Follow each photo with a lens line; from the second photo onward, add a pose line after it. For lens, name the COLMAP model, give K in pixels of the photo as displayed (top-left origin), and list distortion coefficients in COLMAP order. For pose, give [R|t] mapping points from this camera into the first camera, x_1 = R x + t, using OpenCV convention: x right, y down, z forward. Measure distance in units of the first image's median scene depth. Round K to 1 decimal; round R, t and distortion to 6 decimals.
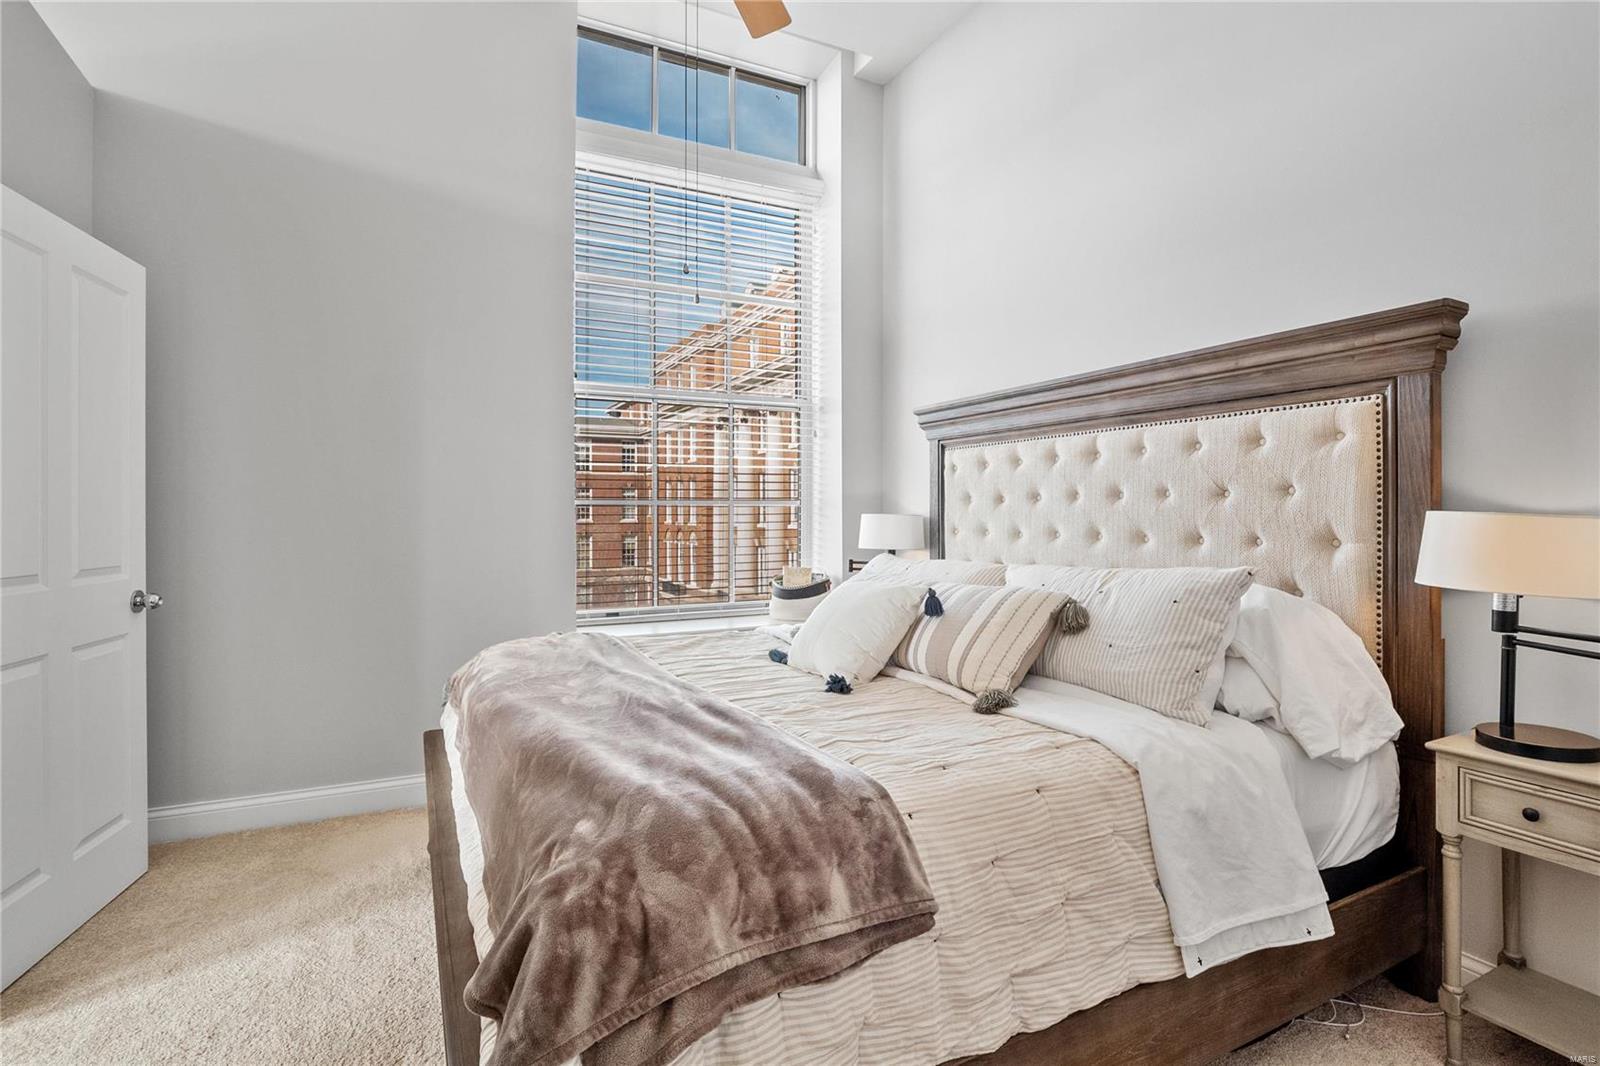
lens RADIAL K [[771.4, 0, 797.0], [0, 771.4, 517.5], [0, 0, 1]] dist [-0.006504, -0.000441]
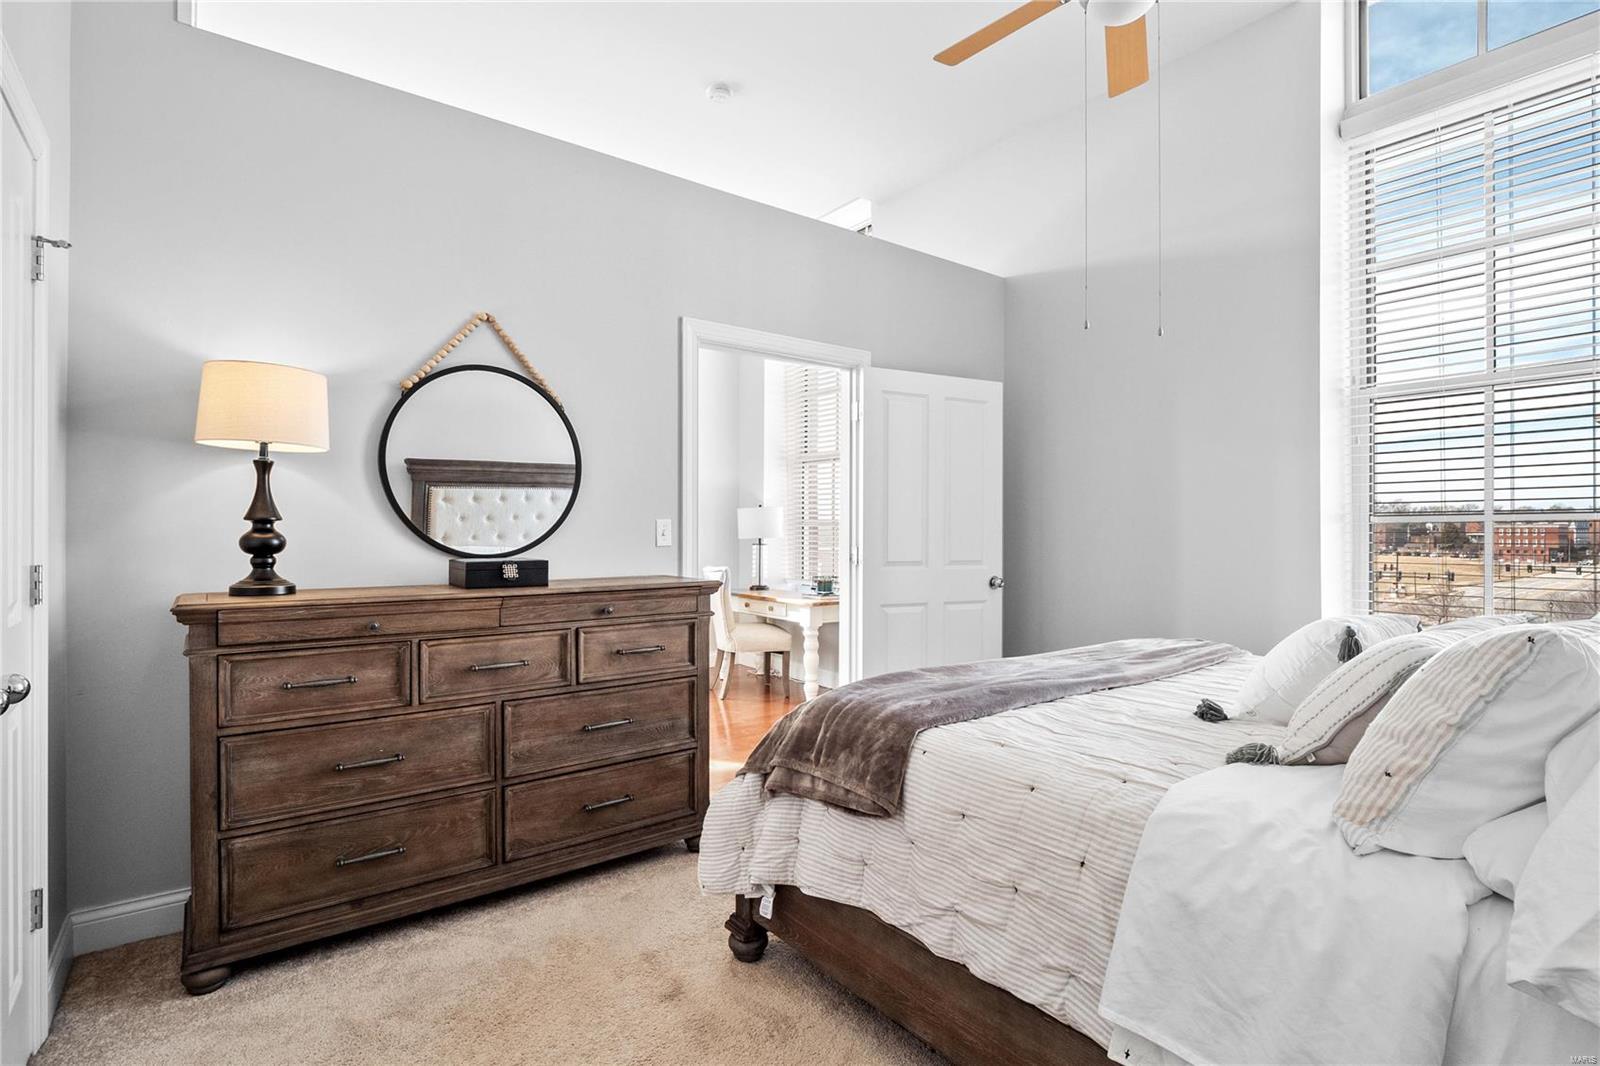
lens RADIAL K [[771.4, 0, 797.5], [0, 771.4, 532.3], [0, 0, 1]] dist [-0.006504, -0.000441]
pose [[0.181728, 0.003622, -0.983342, 1.174544], [-0.012671, 0.999919, 0.001341, 0.002506], [0.983267, 0.012216, 0.181759, 0.436488]]
